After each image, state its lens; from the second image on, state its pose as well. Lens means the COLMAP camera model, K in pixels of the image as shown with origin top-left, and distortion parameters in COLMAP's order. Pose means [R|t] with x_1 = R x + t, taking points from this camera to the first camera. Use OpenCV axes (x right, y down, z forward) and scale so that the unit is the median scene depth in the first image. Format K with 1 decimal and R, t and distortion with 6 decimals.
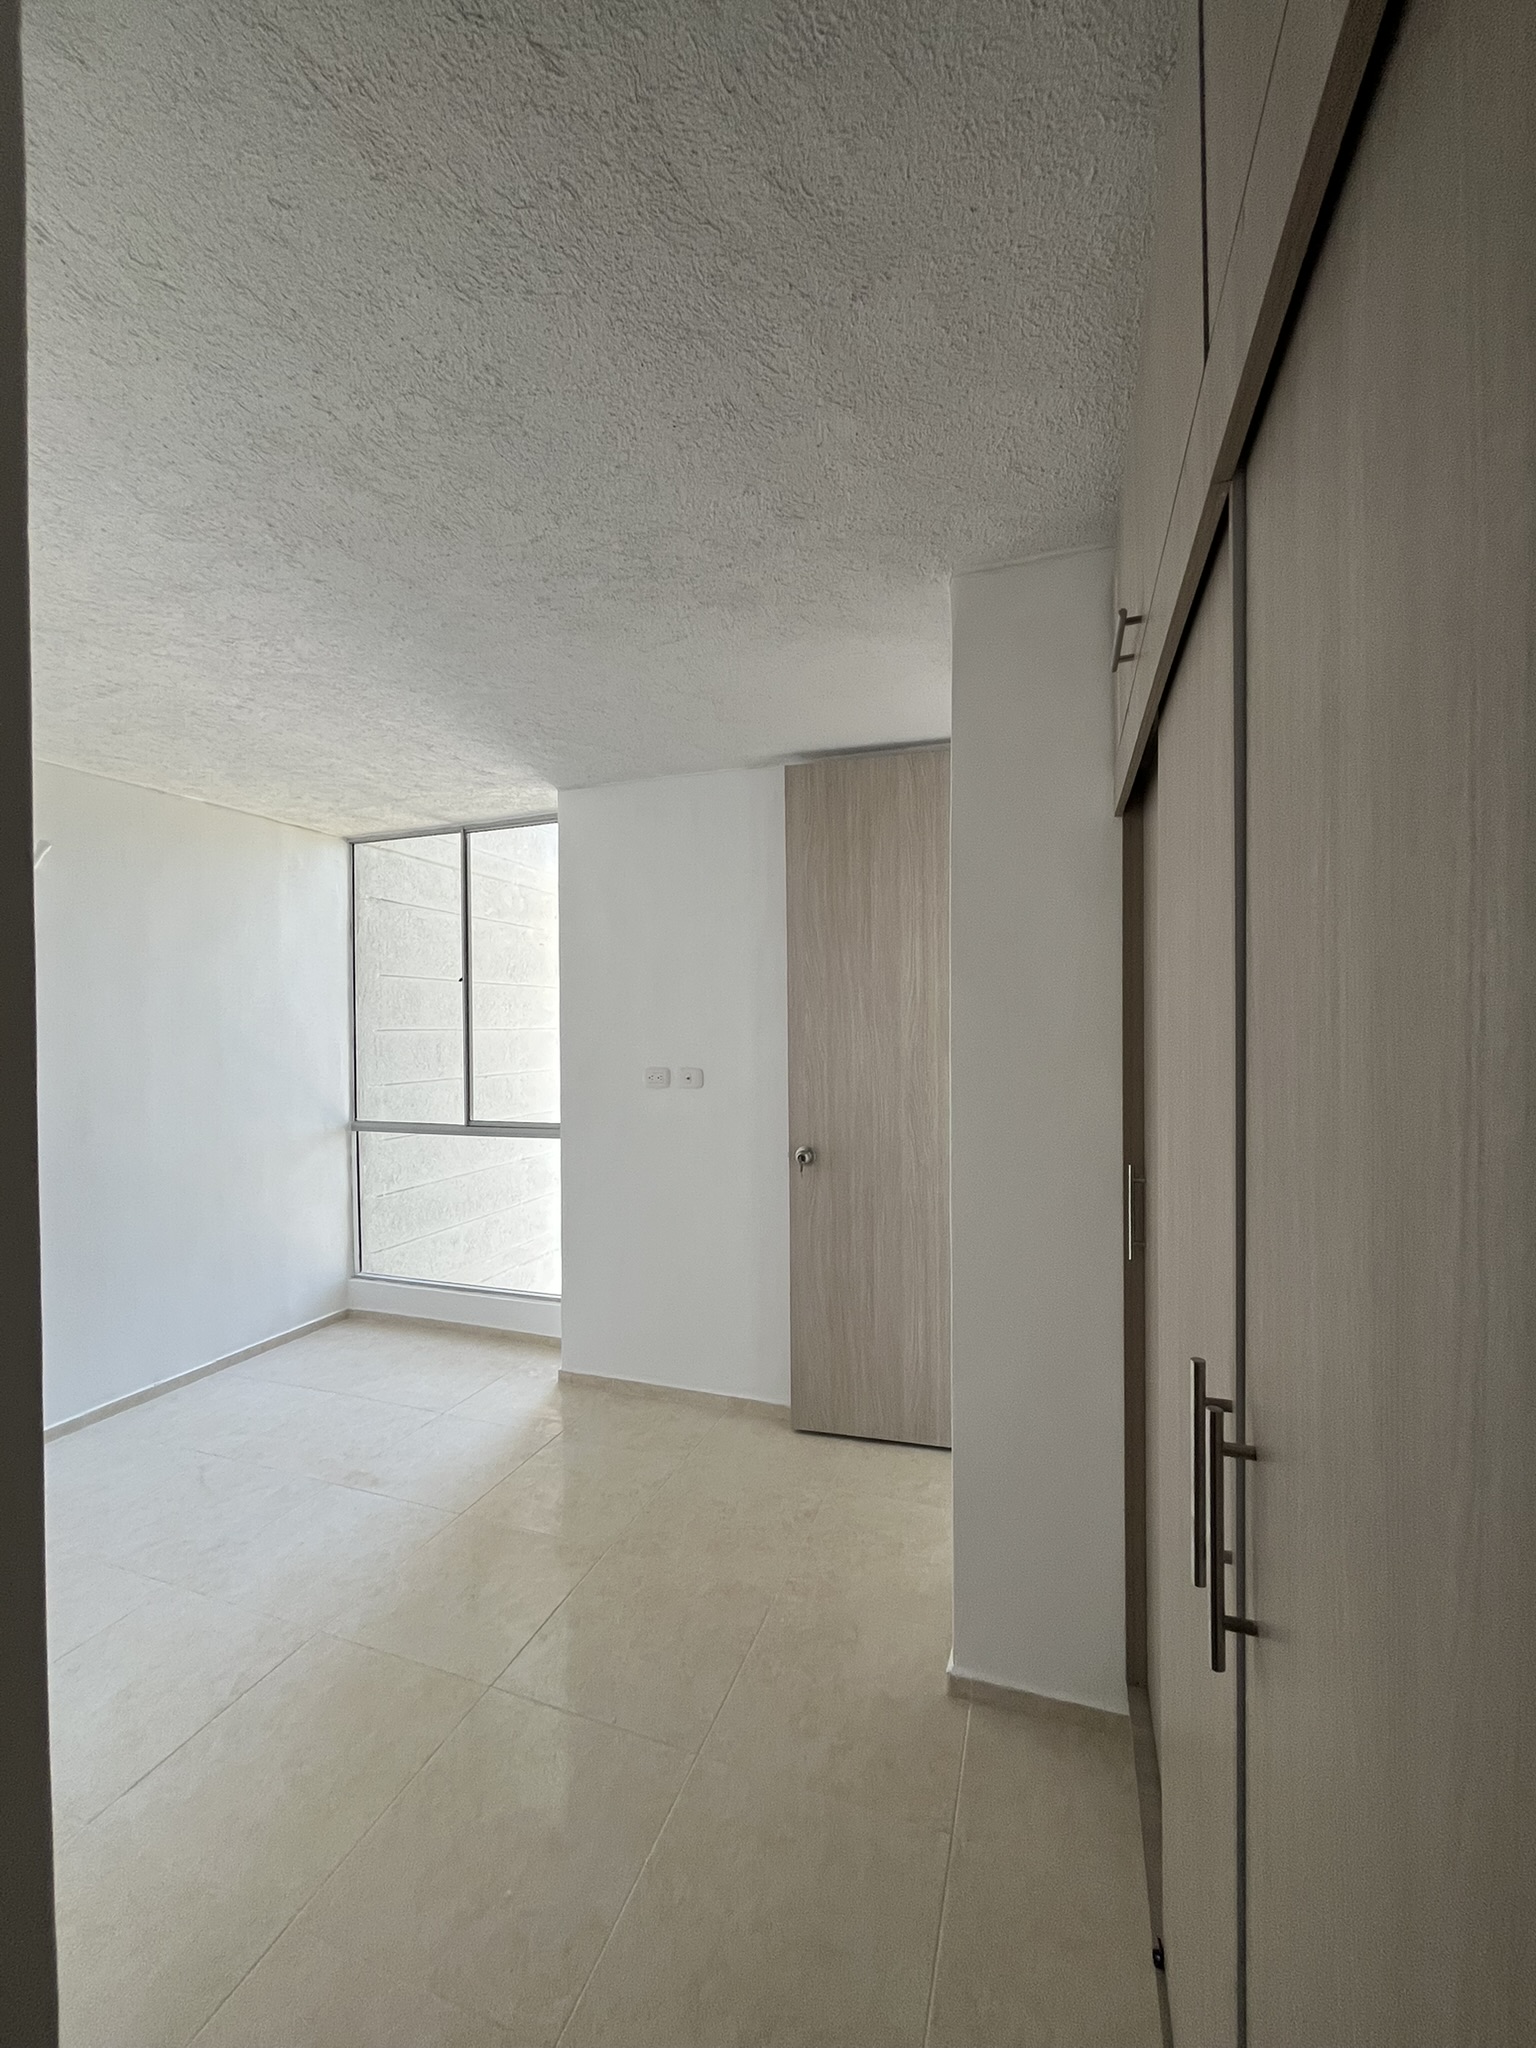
lens RADIAL K [[822.7, 0, 766.2], [0, 822.7, 1032.1], [0, 0, 1]] dist [-0.001868, 0.000037]
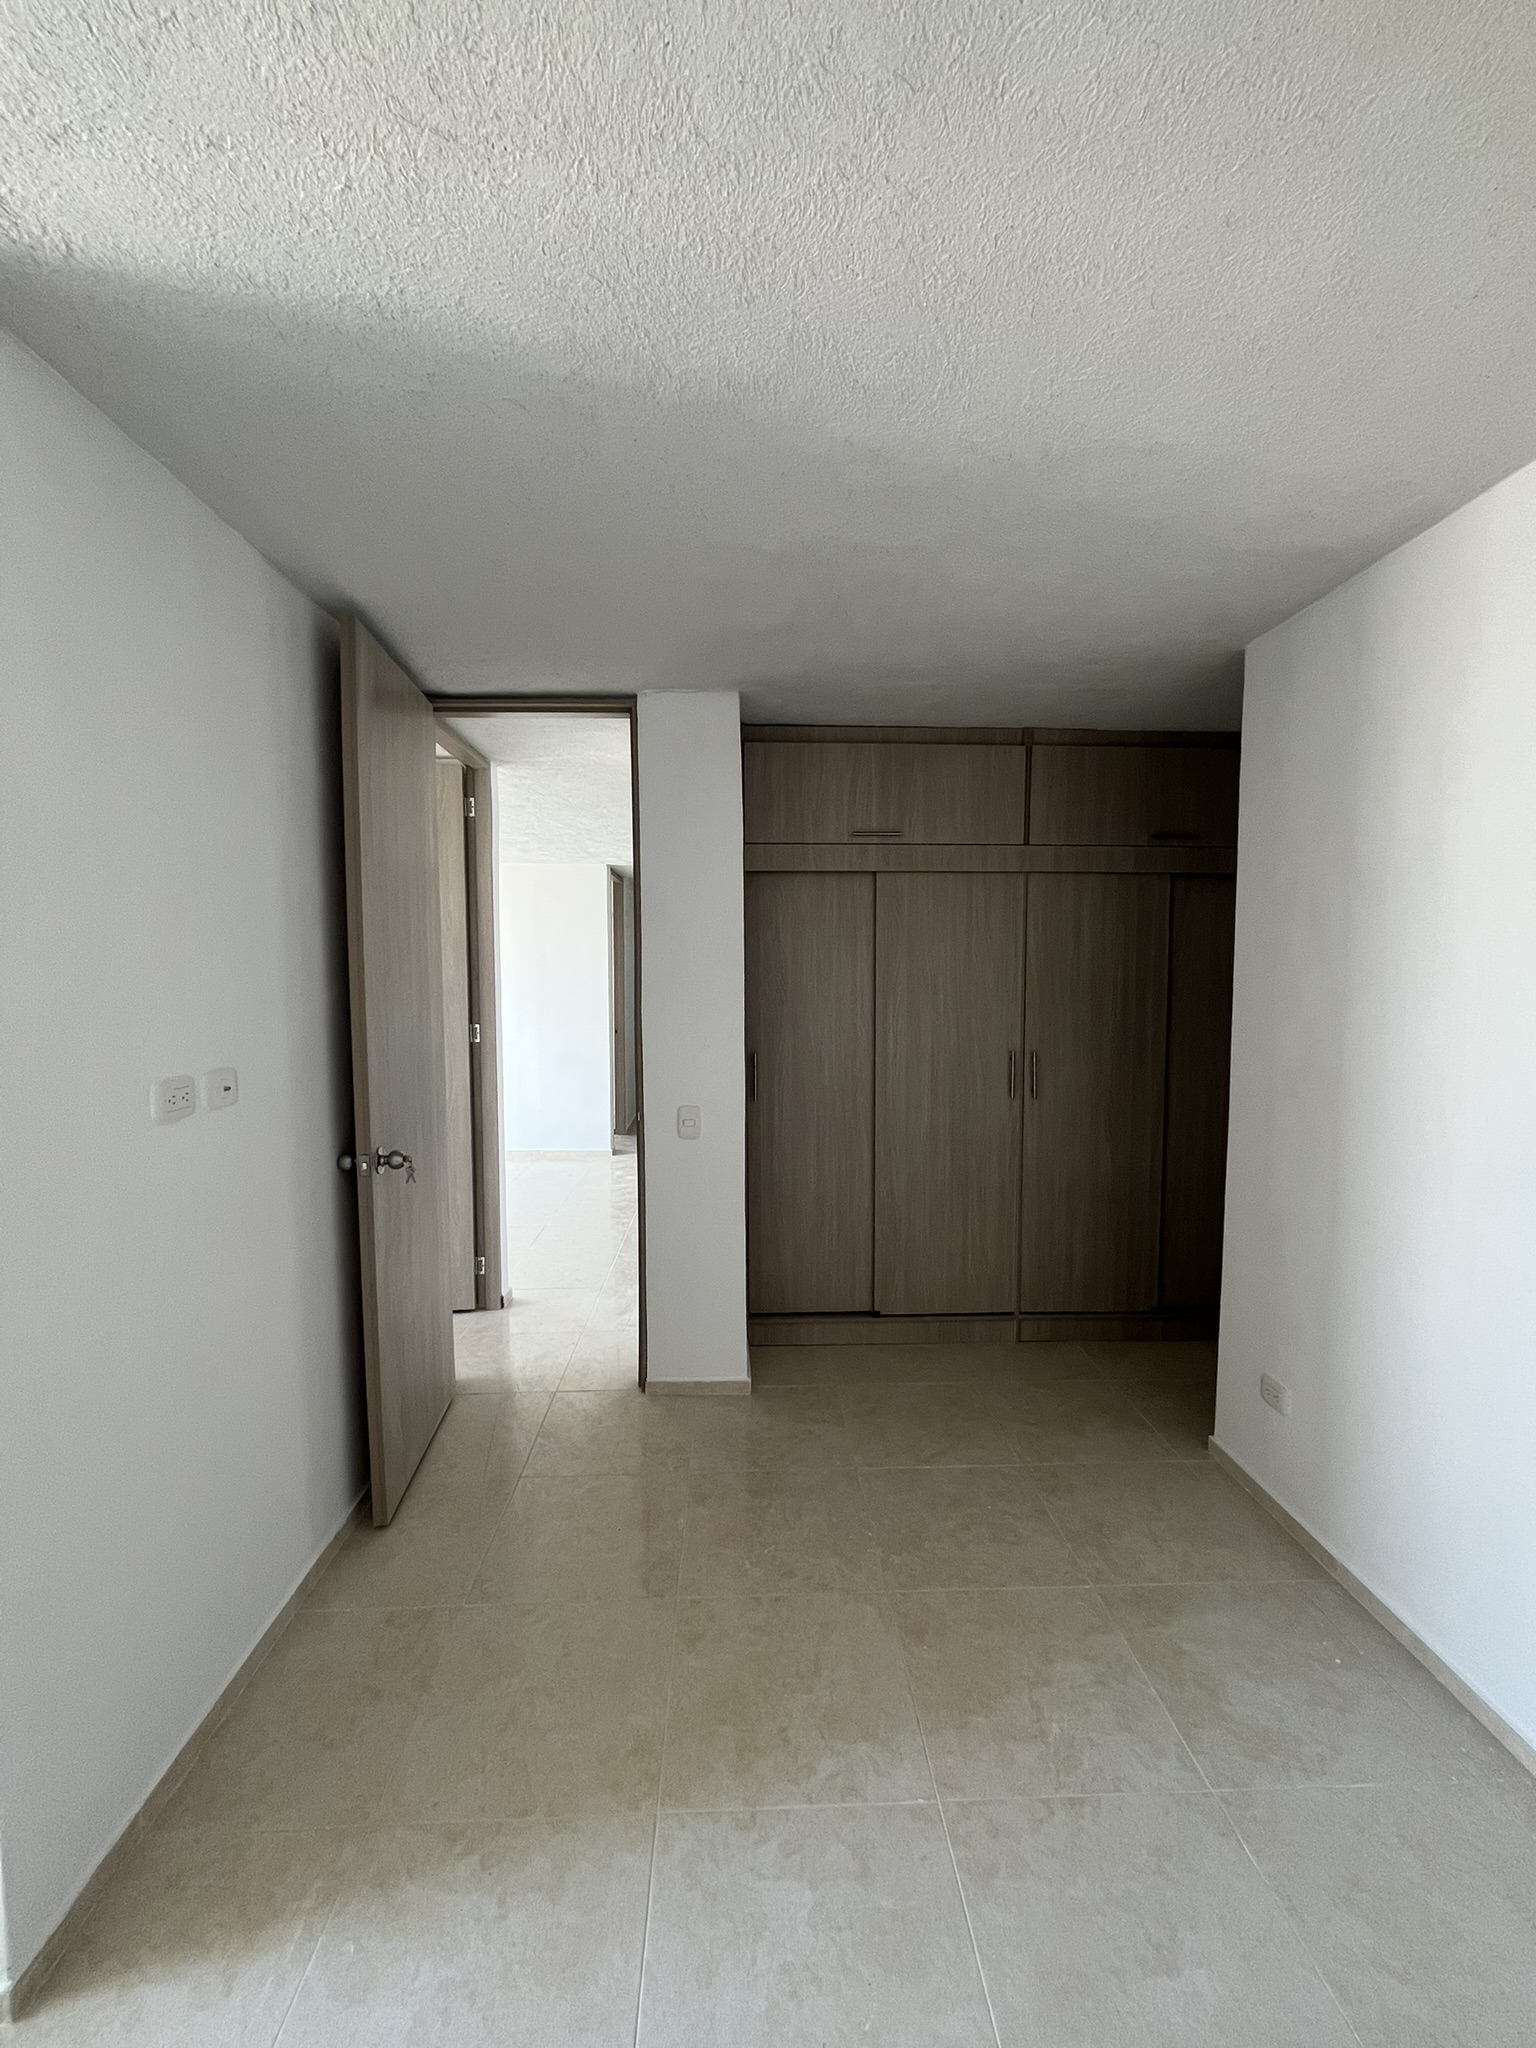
lens RADIAL K [[823.7, 0, 766.2], [0, 823.7, 1032.0], [0, 0, 1]] dist [-0.001199, -0.000119]
pose [[-0.374810, -0.050924, 0.925702, -0.573288], [0.017527, 0.997923, 0.061994, -0.005607], [-0.926936, 0.039461, -0.373139, 0.701523]]
